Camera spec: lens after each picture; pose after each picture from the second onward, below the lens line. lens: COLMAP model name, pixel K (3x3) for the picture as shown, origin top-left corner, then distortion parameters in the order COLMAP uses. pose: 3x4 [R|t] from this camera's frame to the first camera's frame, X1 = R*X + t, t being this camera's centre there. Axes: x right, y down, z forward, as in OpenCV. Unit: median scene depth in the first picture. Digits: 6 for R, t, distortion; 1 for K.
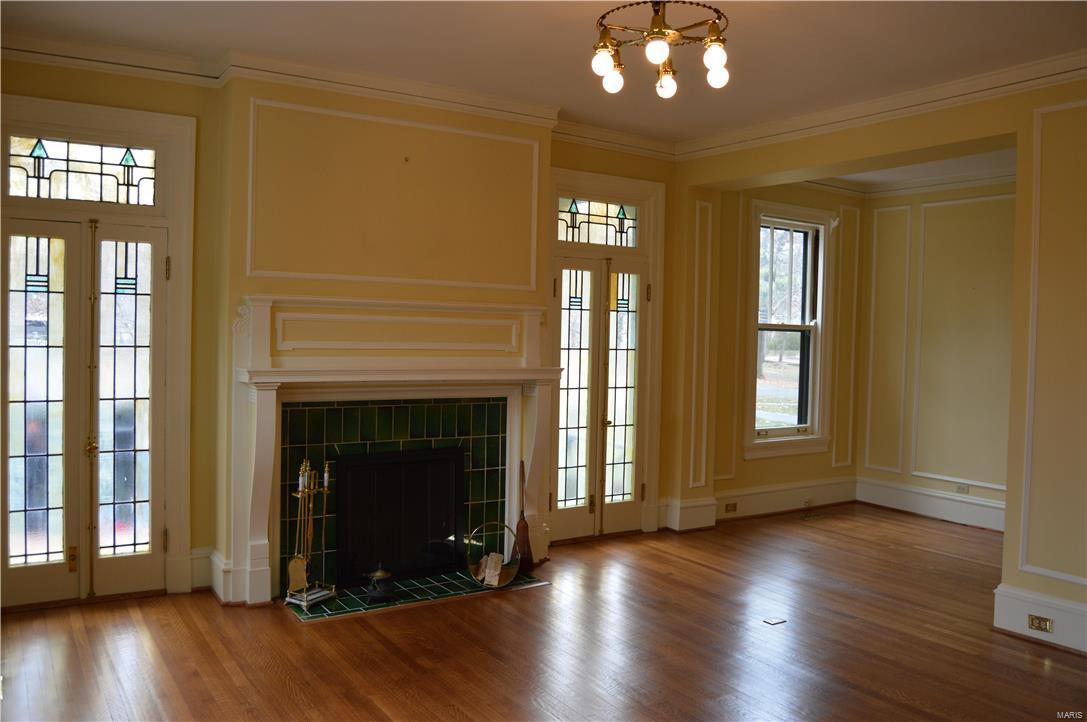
lens RADIAL K [[870.3, 0, 546.7], [0, 870.3, 350.3], [0, 0, 1]] dist [-0.095237, 0.038946]
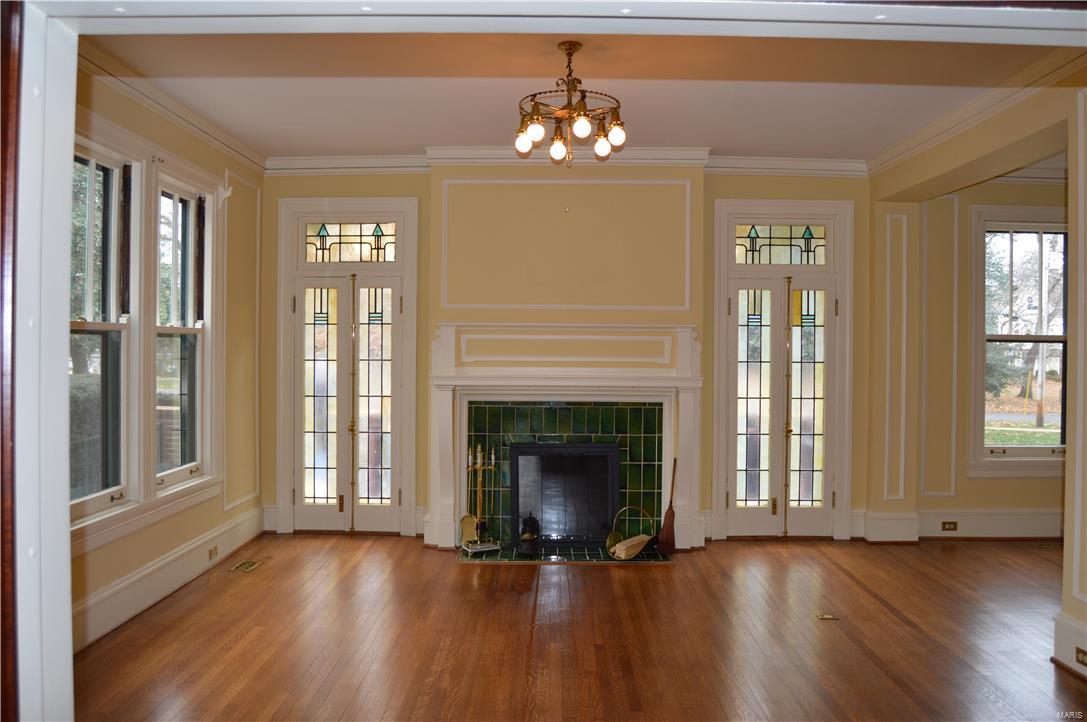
lens RADIAL K [[870.3, 0, 546.7], [0, 870.3, 350.3], [0, 0, 1]] dist [-0.095237, 0.038946]
pose [[0.832143, -0.015463, -0.554345, 0.520111], [-0.001067, 0.999565, -0.029484, 0.020287], [0.554560, 0.025126, 0.831765, -0.060519]]
